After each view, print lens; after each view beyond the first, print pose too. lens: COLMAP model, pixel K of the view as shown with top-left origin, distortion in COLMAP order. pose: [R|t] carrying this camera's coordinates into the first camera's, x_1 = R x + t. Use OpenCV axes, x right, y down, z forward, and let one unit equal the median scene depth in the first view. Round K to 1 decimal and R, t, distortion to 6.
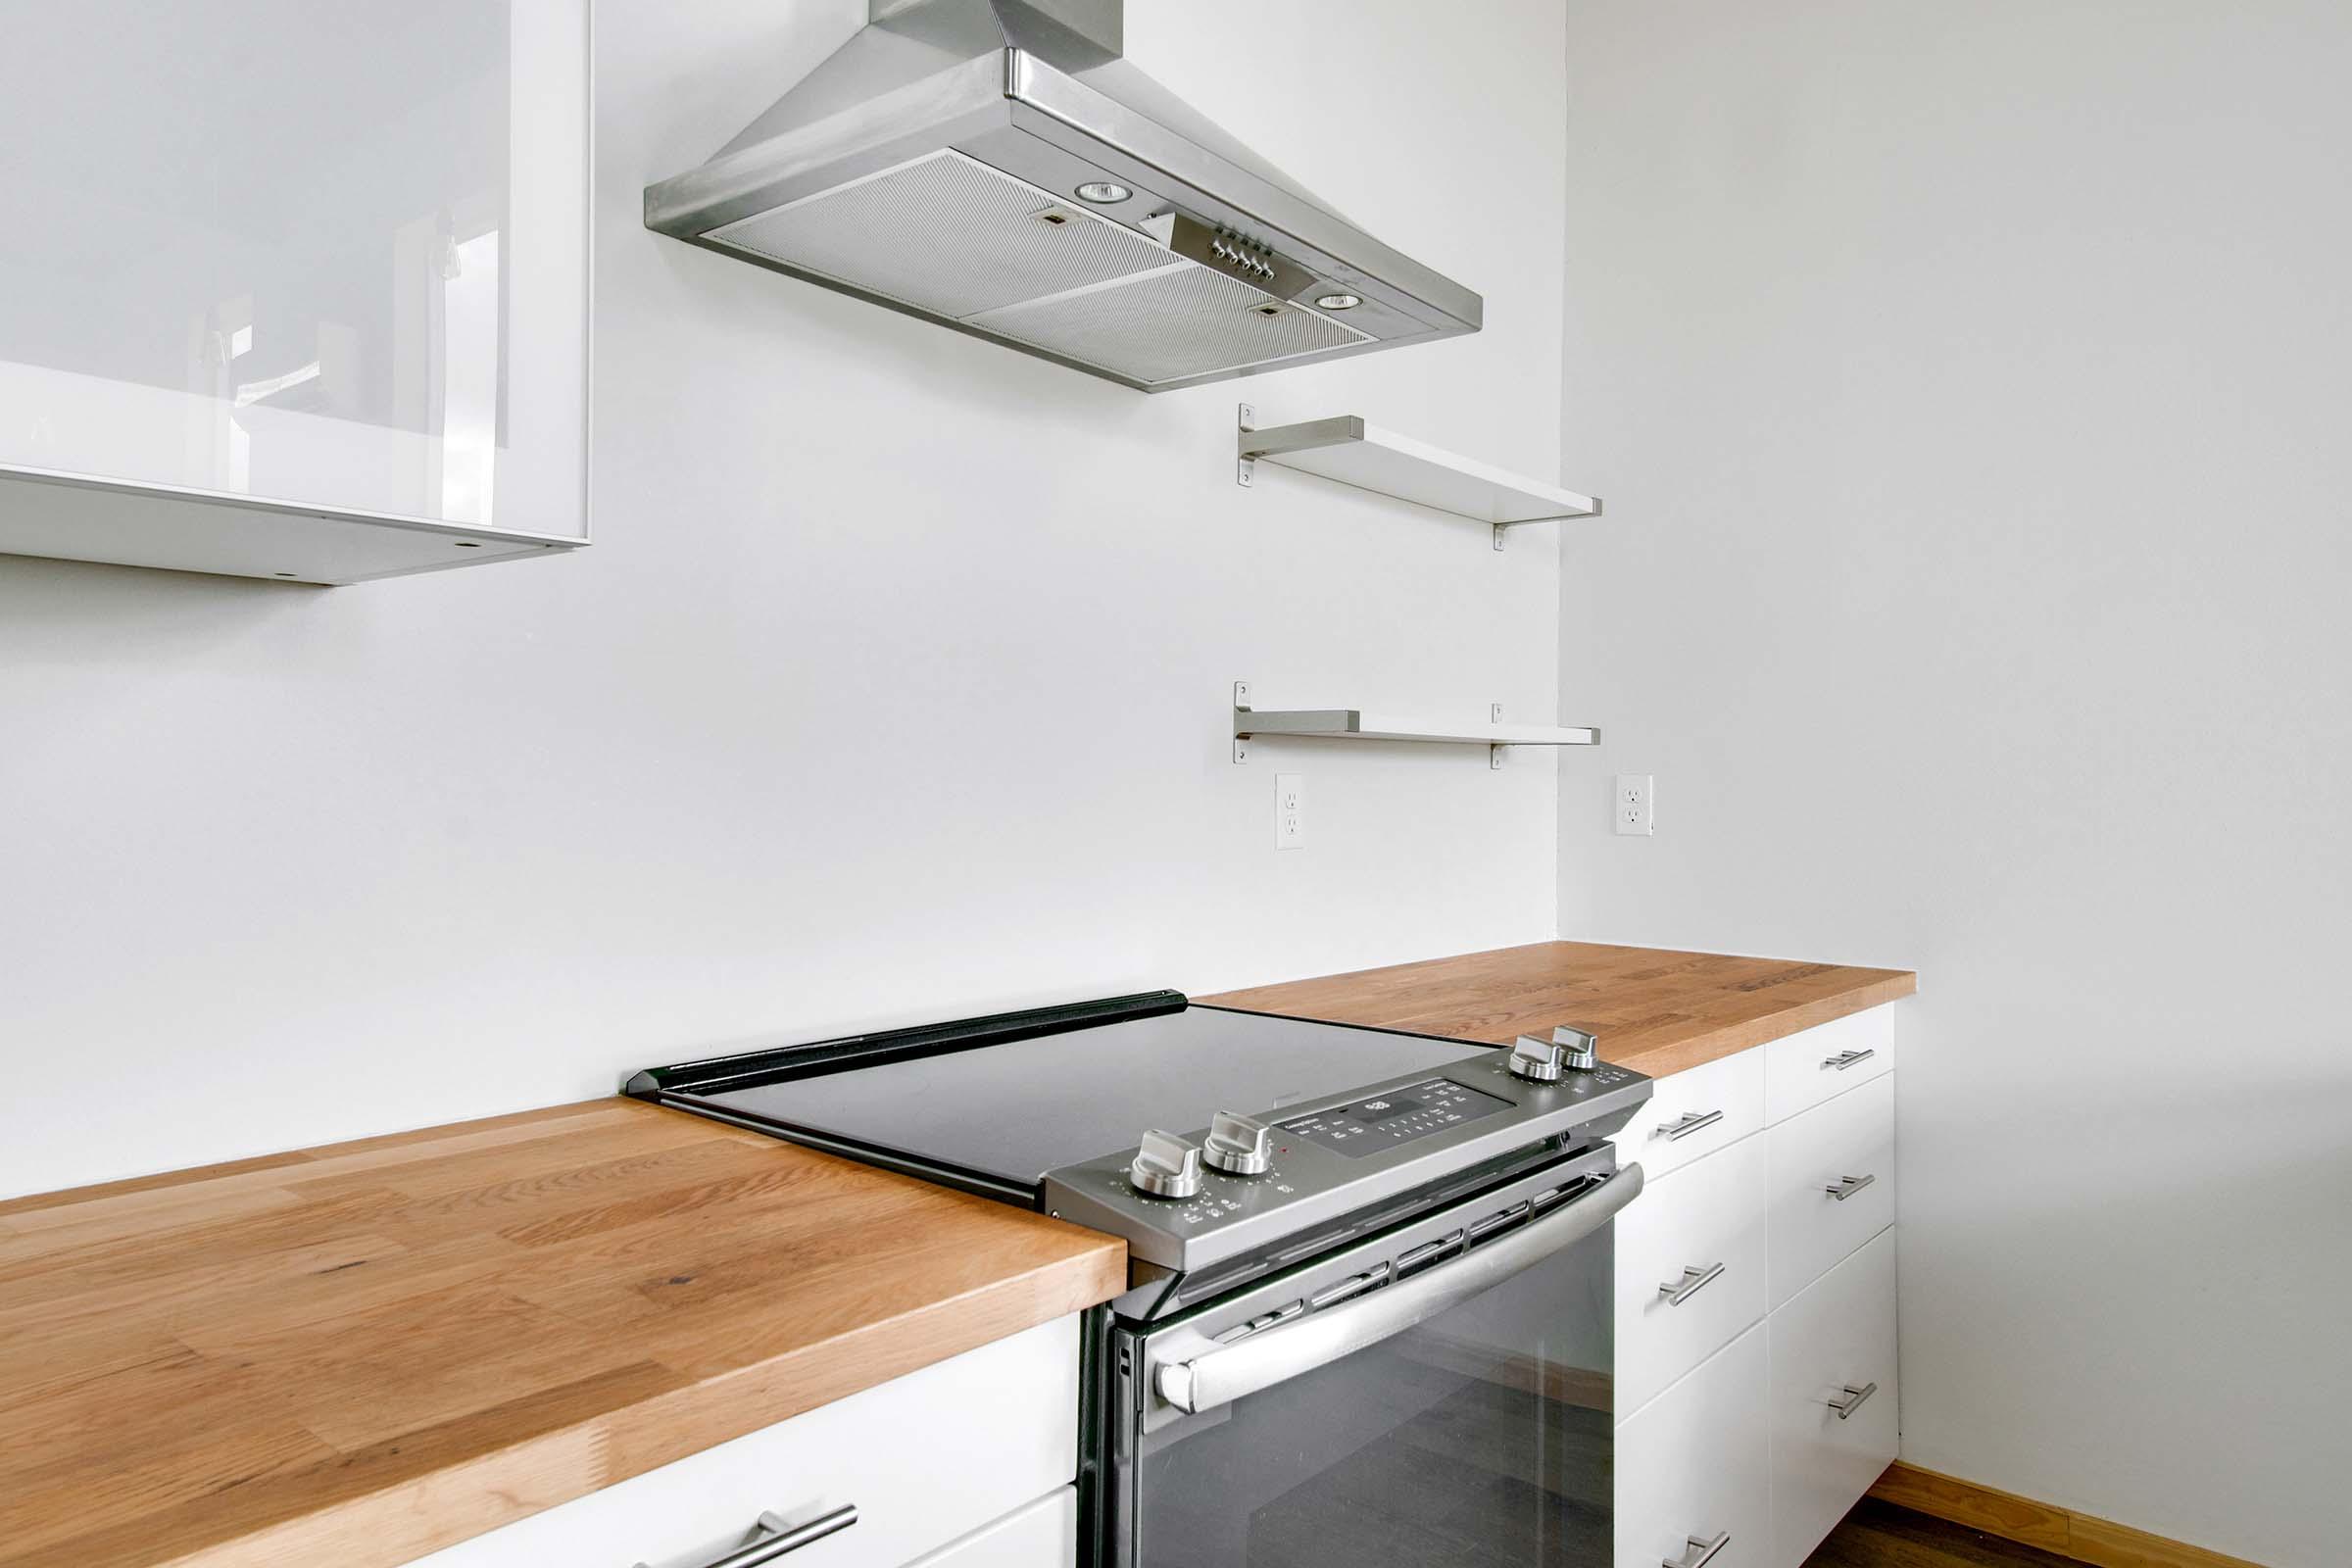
lens RADIAL K [[1536.8, 0, 1174.6], [0, 1536.8, 743.9], [0, 0, 1]] dist [0.006381, 0.000766]
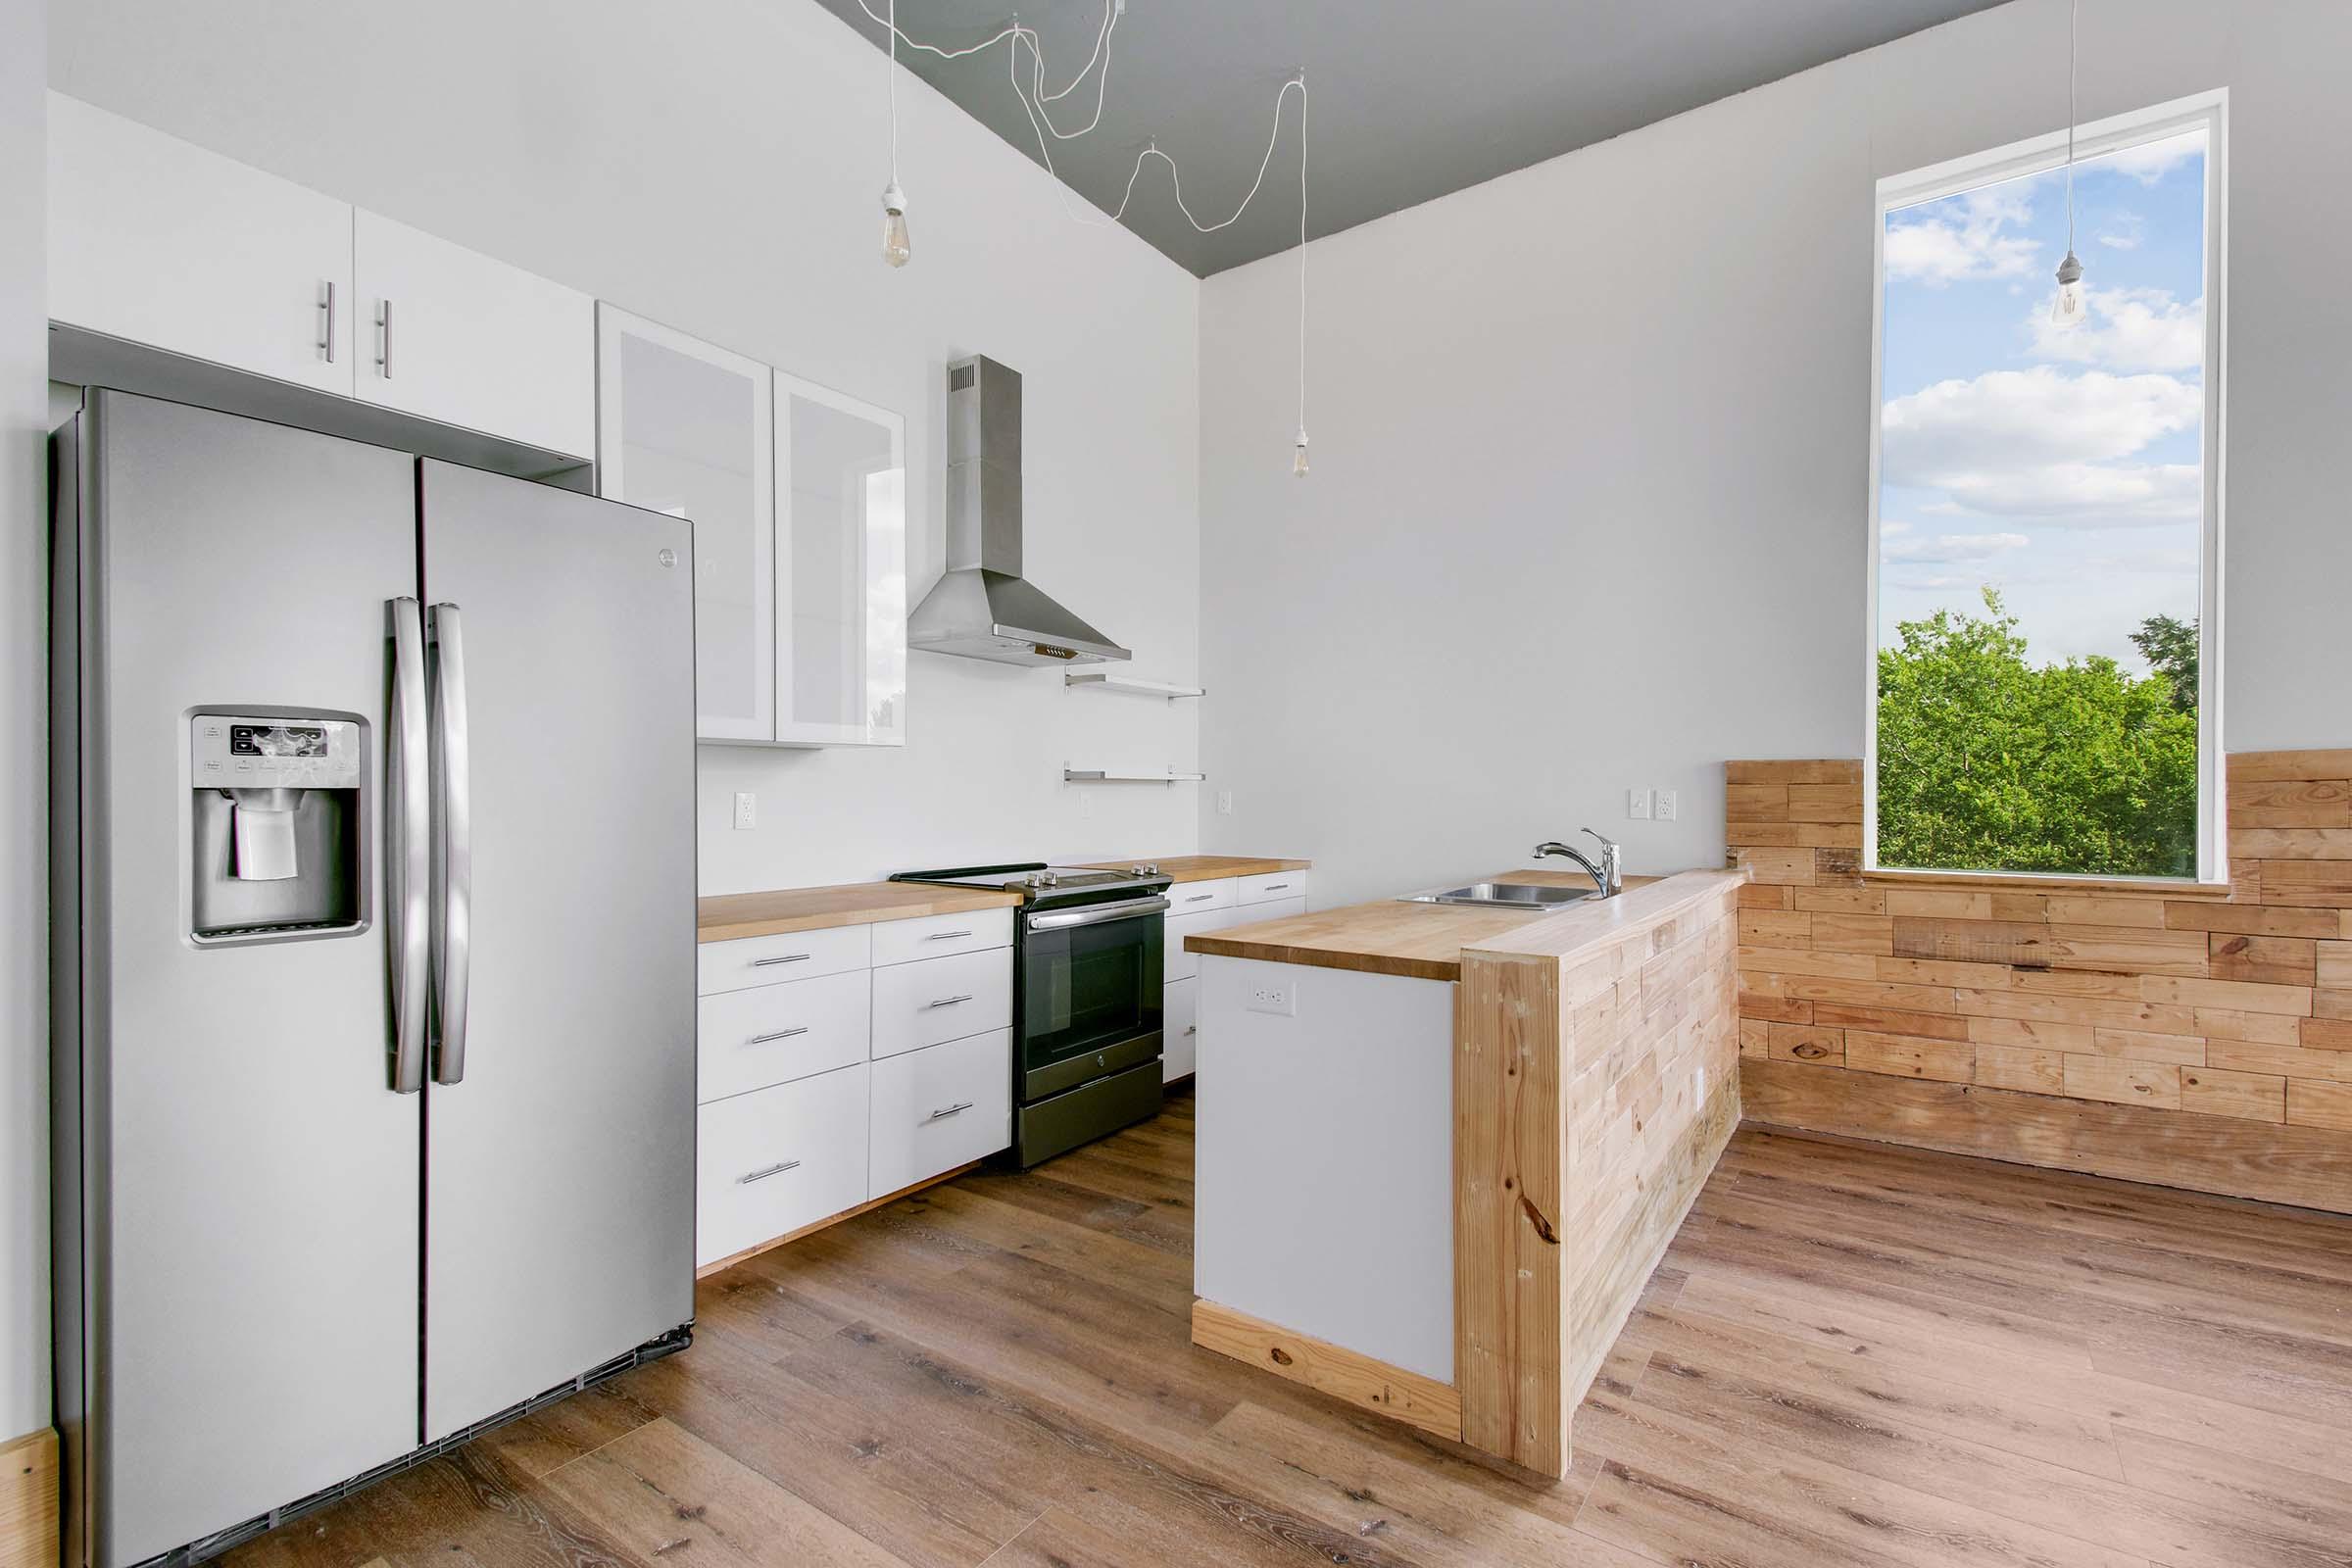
lens RADIAL K [[1080.5, 0, 1170.8], [0, 1080.5, 803.2], [0, 0, 1]] dist [0.013422, -0.000865]
pose [[0.996216, -0.008385, 0.086511, 0.093205], [0.005698, 0.999495, 0.031252, -0.035794], [-0.086729, -0.030640, 0.995761, -1.626327]]
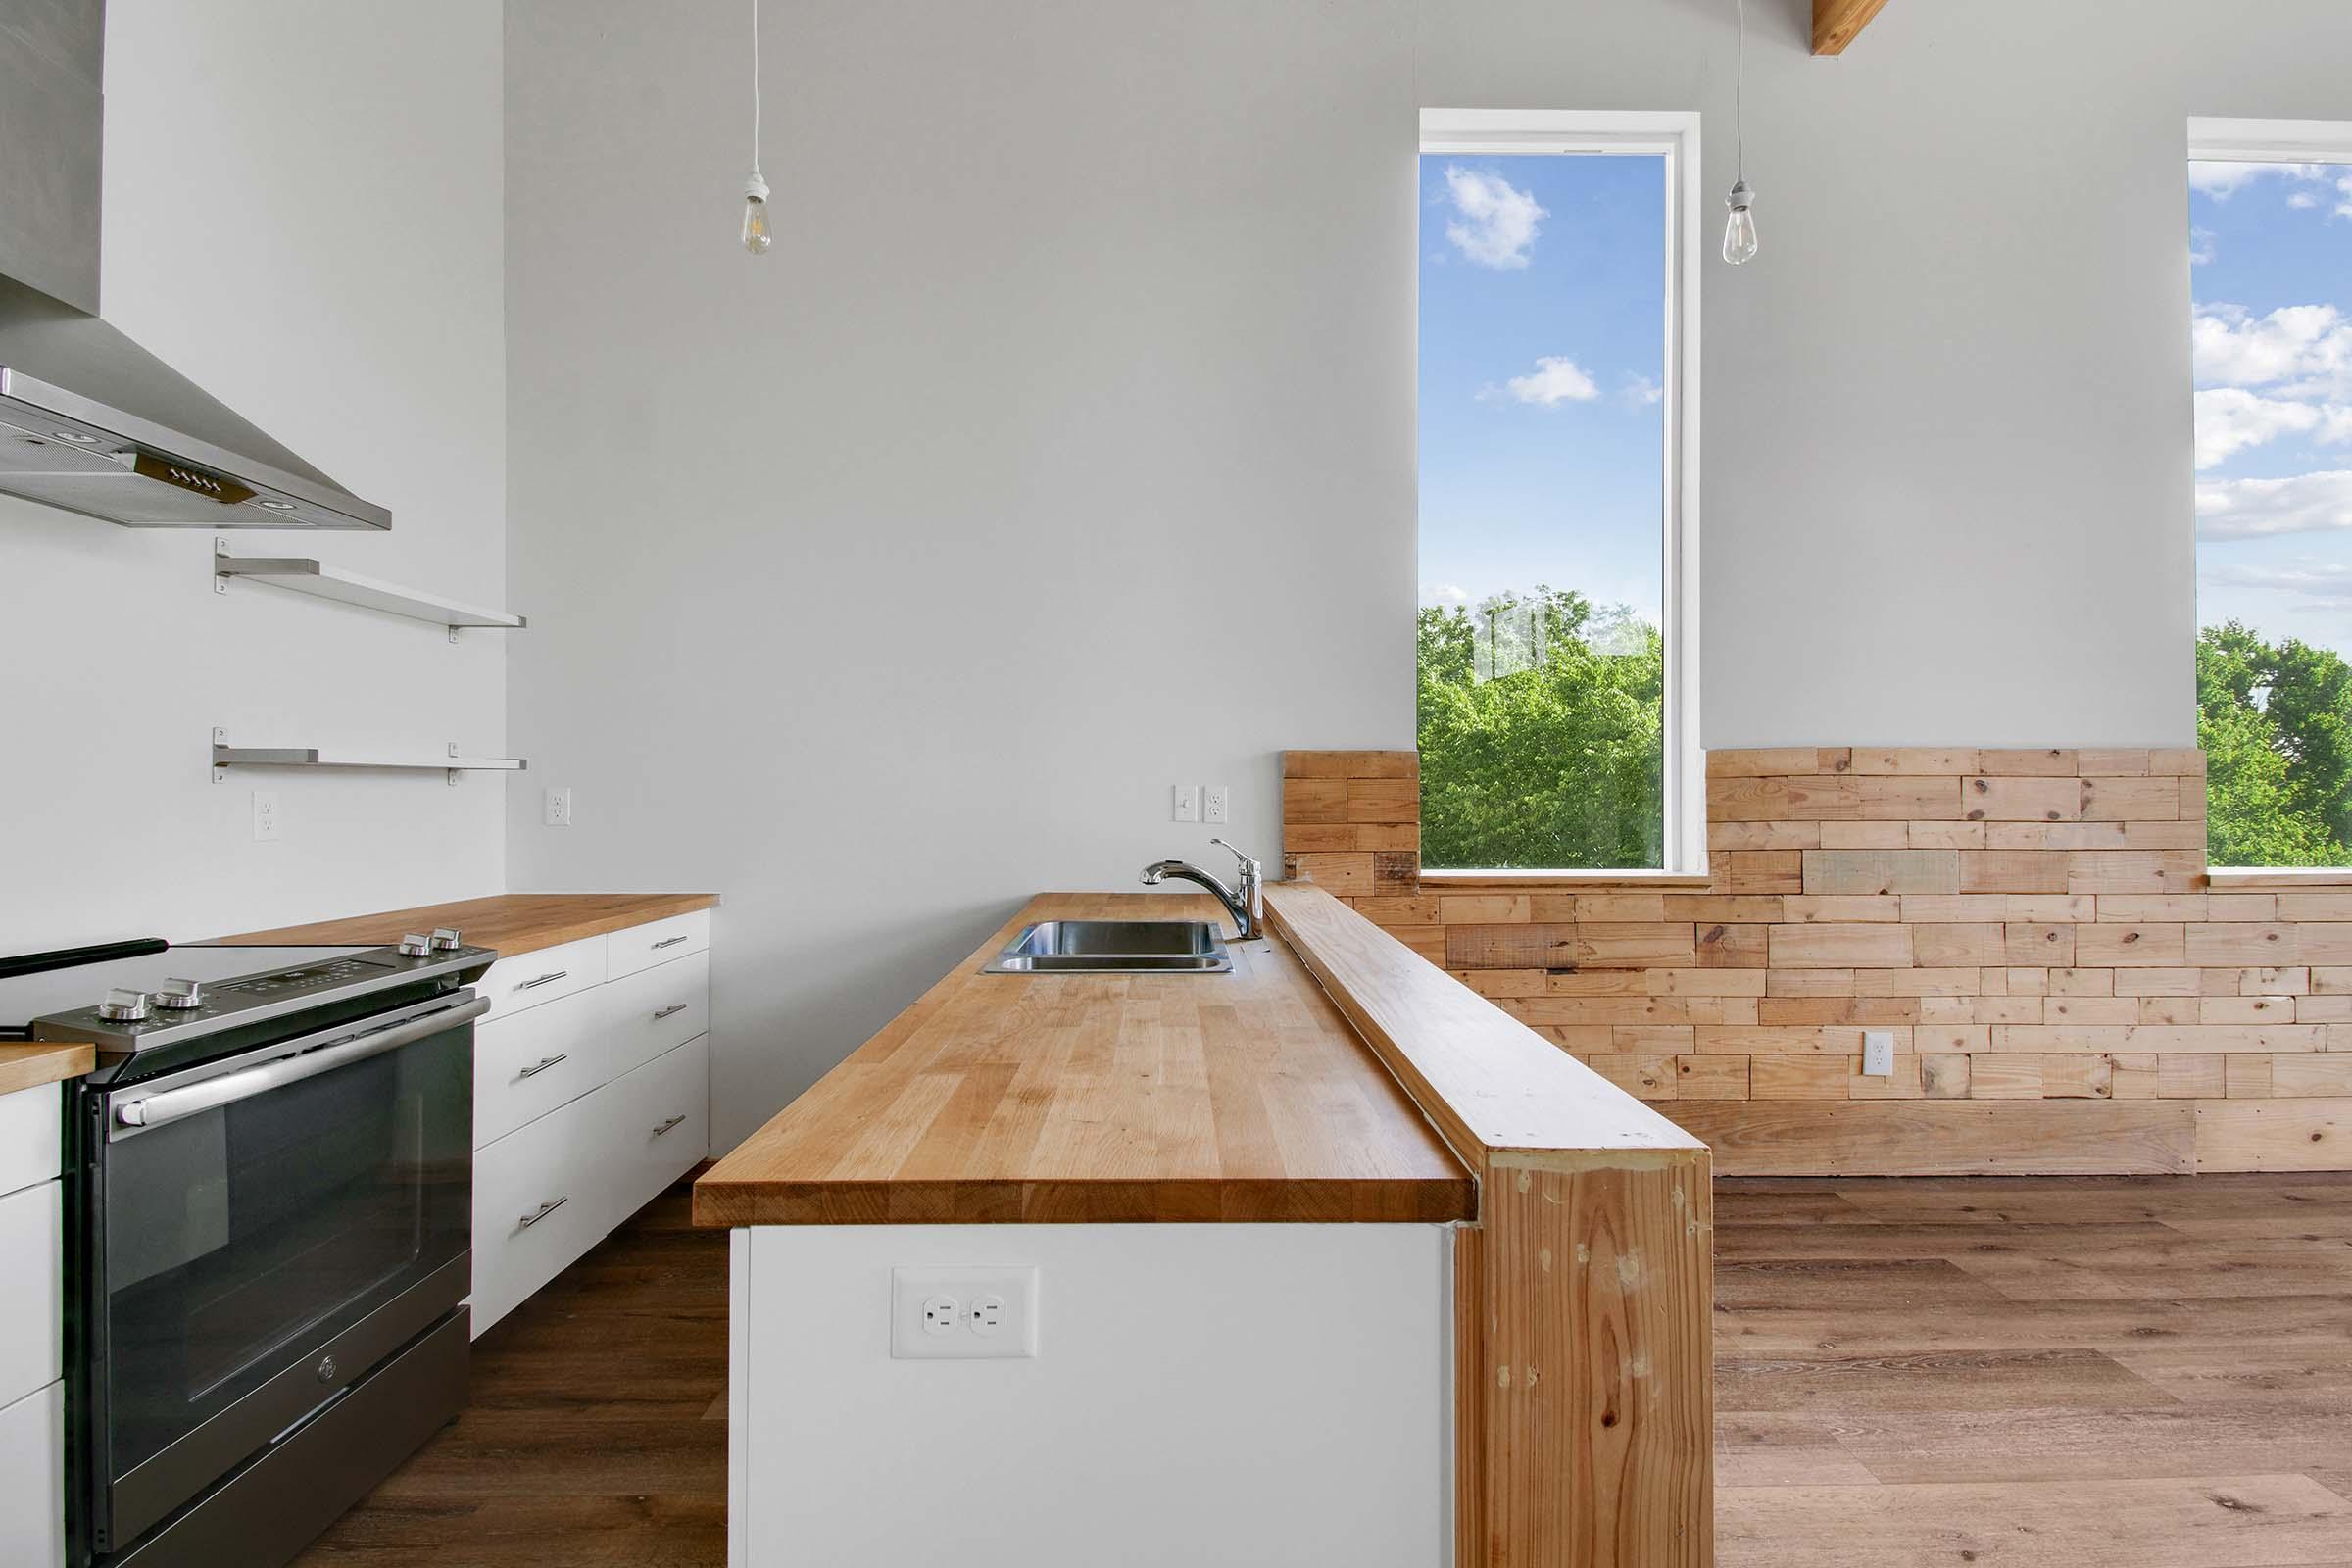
lens RADIAL K [[1089.5, 0, 1183.7], [0, 1089.5, 787.6], [0, 0, 1]] dist [0.039340, -0.027093]
pose [[0.750105, -0.008226, 0.661267, 0.053494], [-0.006642, 0.999779, 0.019971, -0.015122], [-0.661285, -0.019372, 0.749884, -0.596544]]
